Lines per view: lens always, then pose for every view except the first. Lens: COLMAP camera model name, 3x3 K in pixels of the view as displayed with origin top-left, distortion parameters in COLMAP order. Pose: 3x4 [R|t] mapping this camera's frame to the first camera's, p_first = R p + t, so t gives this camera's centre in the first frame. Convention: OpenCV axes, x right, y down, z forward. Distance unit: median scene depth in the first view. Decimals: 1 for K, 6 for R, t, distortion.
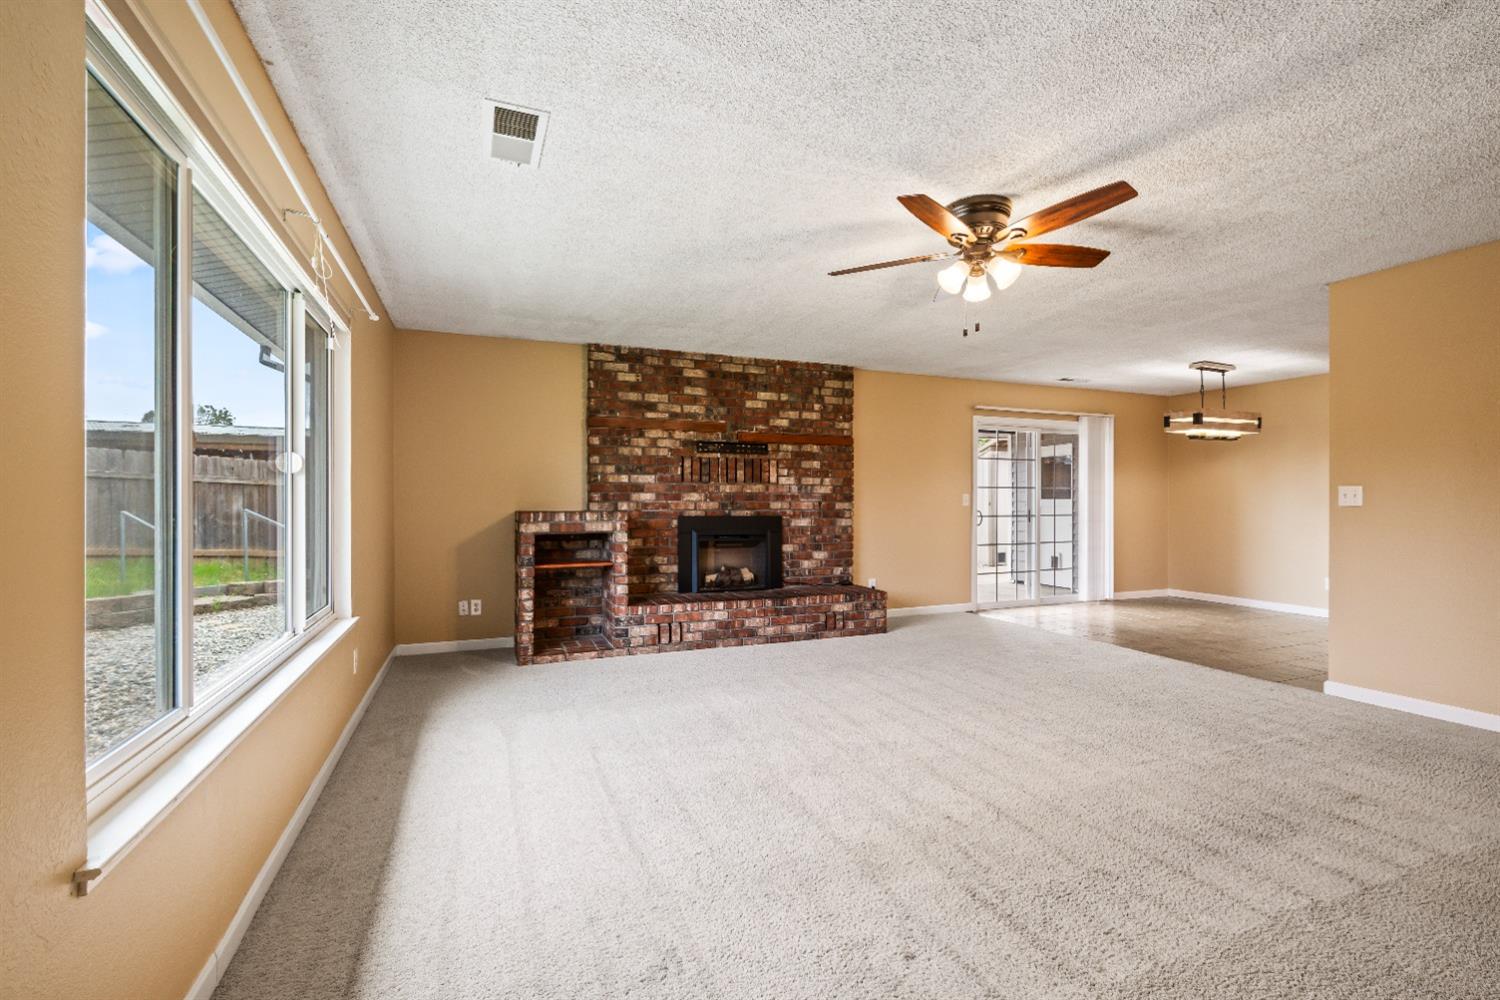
lens RADIAL K [[673.4, 0, 750.5], [0, 673.4, 503.1], [0, 0, 1]] dist [-0.000175, -0.000294]
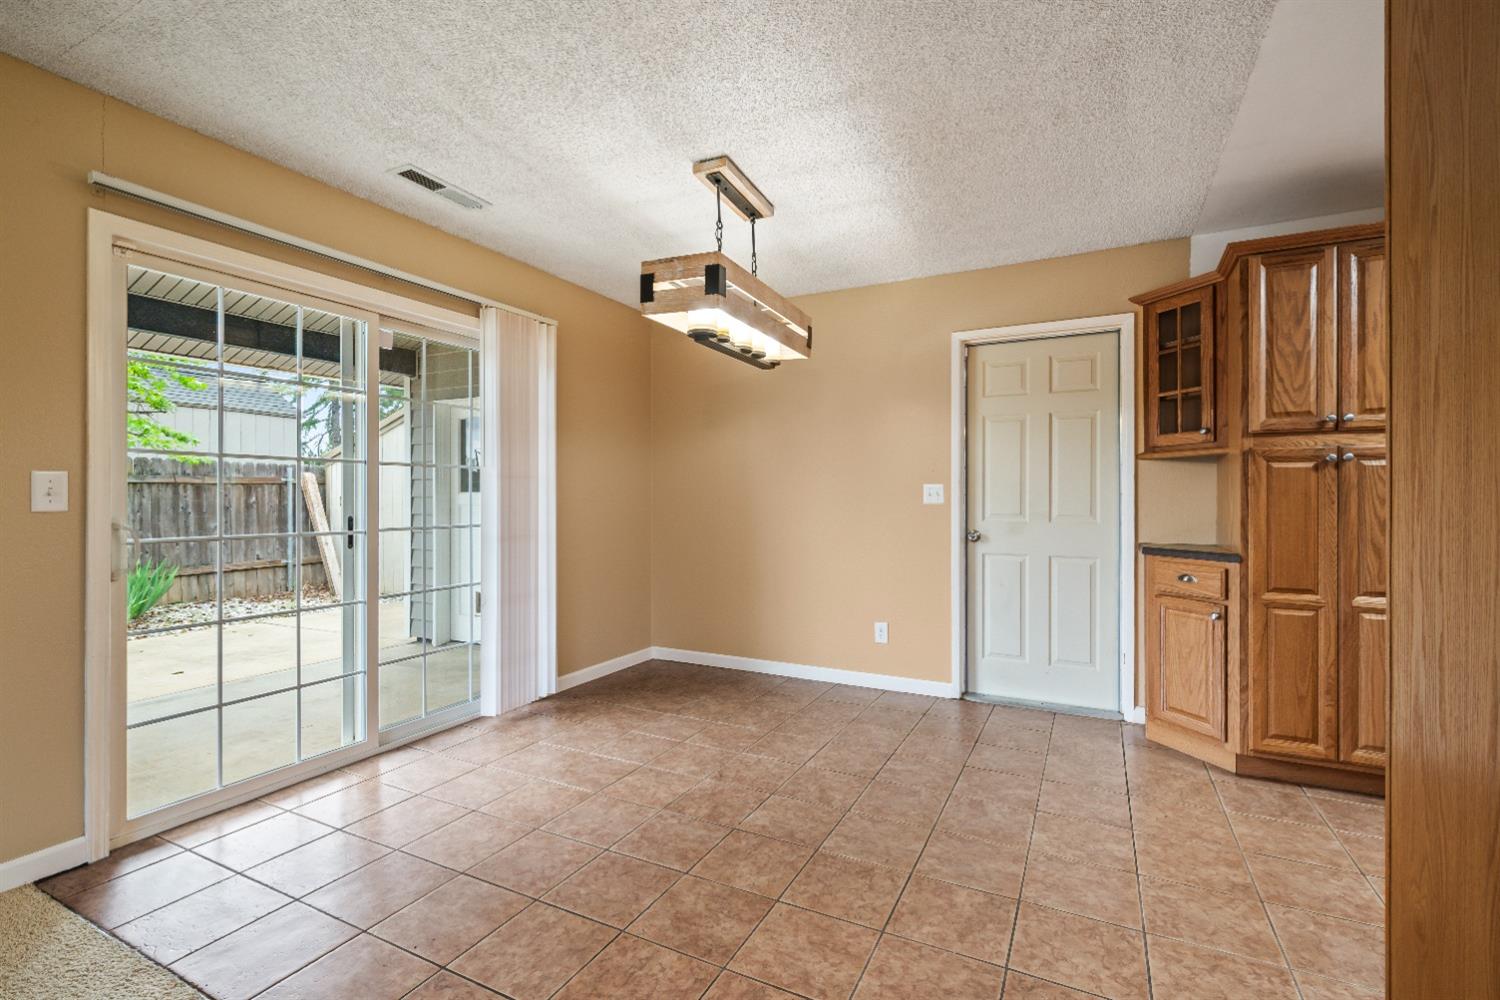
lens RADIAL K [[673.4, 0, 753.4], [0, 673.4, 496.7], [0, 0, 1]] dist [-0.000175, -0.000294]
pose [[0.760163, -0.004604, 0.649716, 0.371428], [0.001895, 0.999986, 0.004870, -0.003753], [-0.649729, -0.002471, 0.760162, 0.599075]]
